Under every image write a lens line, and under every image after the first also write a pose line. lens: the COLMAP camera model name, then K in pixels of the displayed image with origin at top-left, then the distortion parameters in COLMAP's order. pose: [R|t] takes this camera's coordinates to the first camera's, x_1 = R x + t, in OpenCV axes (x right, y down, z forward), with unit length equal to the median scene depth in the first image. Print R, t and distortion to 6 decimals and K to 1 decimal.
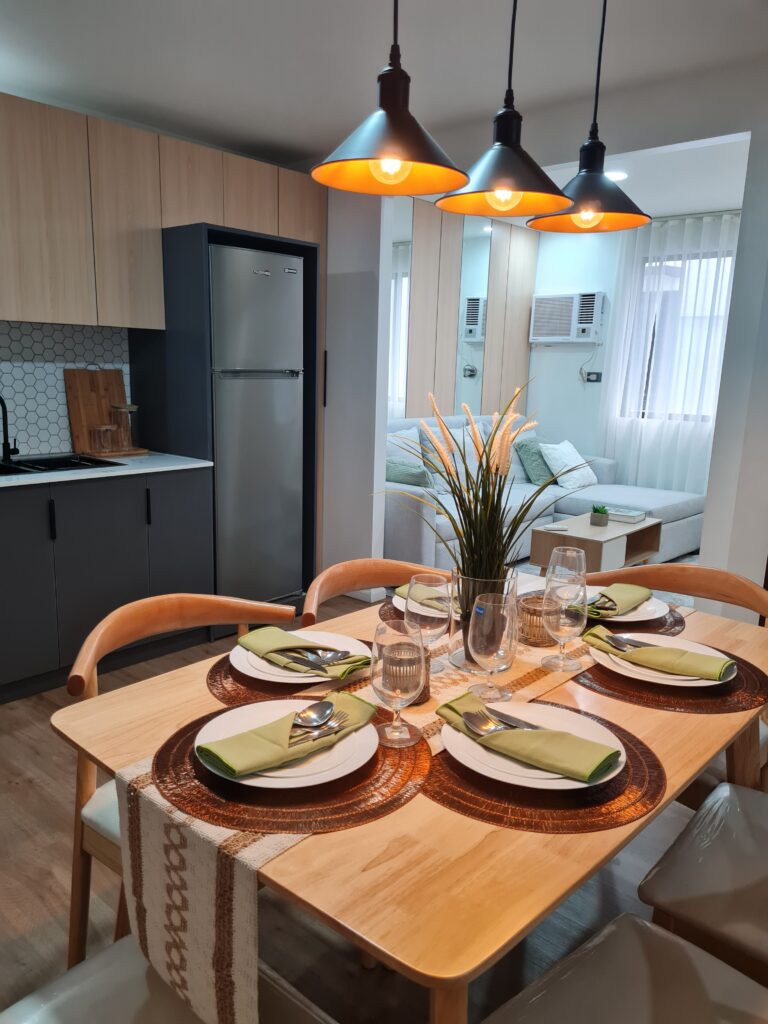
lens RADIAL K [[771.7, 0, 383.3], [0, 771.7, 514.4], [0, 0, 1]] dist [0.004606, -0.003082]
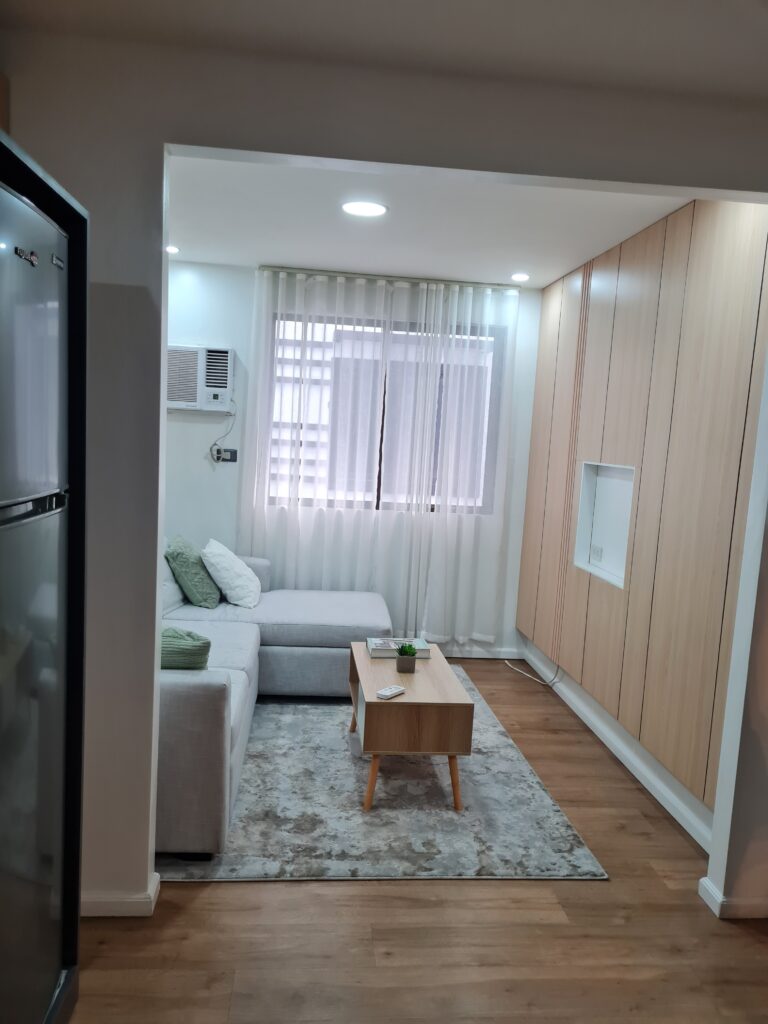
lens RADIAL K [[771.7, 0, 383.4], [0, 771.7, 514.2], [0, 0, 1]] dist [0.004606, -0.003082]
pose [[0.691319, -0.056482, 0.720338, -0.187792], [0.106522, 0.994014, -0.024290, -0.084442], [-0.714654, 0.093524, 0.693198, 0.357469]]
